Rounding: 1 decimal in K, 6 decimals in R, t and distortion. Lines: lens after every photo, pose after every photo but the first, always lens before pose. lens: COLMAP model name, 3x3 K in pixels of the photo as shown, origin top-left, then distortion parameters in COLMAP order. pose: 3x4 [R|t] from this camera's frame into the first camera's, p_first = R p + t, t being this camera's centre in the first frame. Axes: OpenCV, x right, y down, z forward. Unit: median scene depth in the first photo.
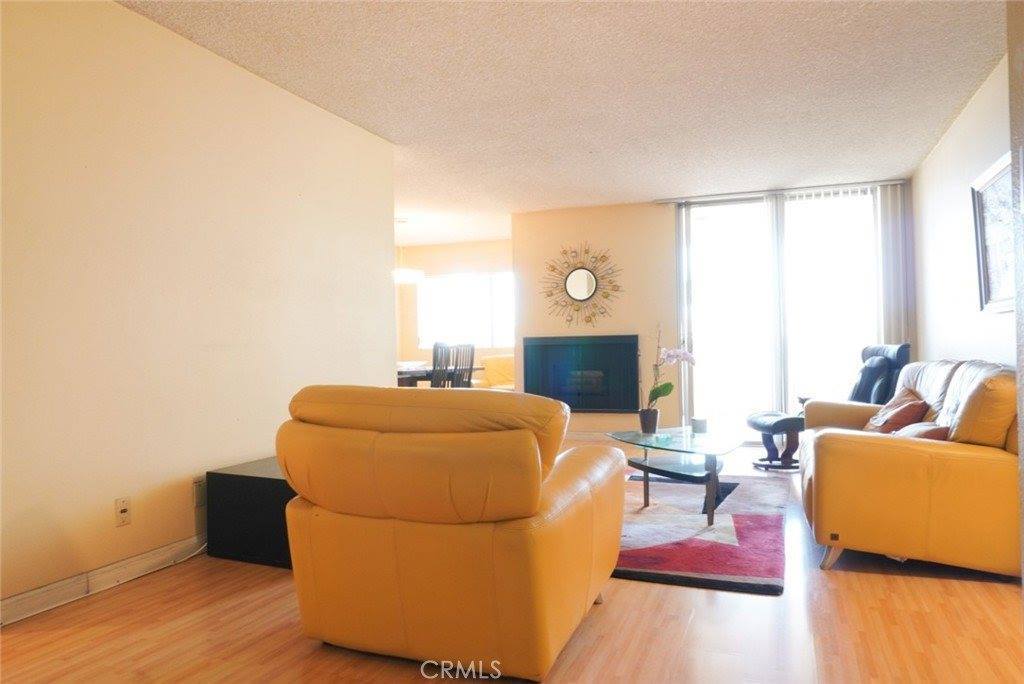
lens RADIAL K [[695.5, 0, 512.1], [0, 695.5, 344.3], [0, 0, 1]] dist [-0.045684, 0.031727]
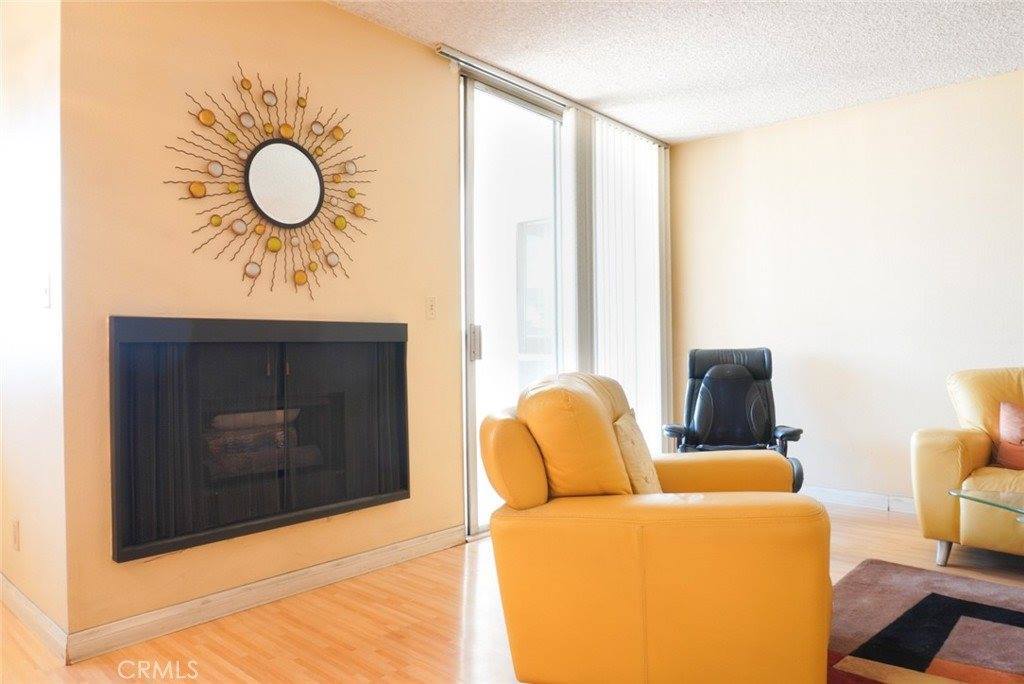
lens RADIAL K [[695.5, 0, 511.5], [0, 695.5, 338.3], [0, 0, 1]] dist [-0.045684, 0.031727]
pose [[0.348997, 0.018058, 0.936950, -0.209263], [-0.017180, 0.999770, -0.012869, 0.000797], [-0.936966, -0.011606, 0.349227, 0.754126]]
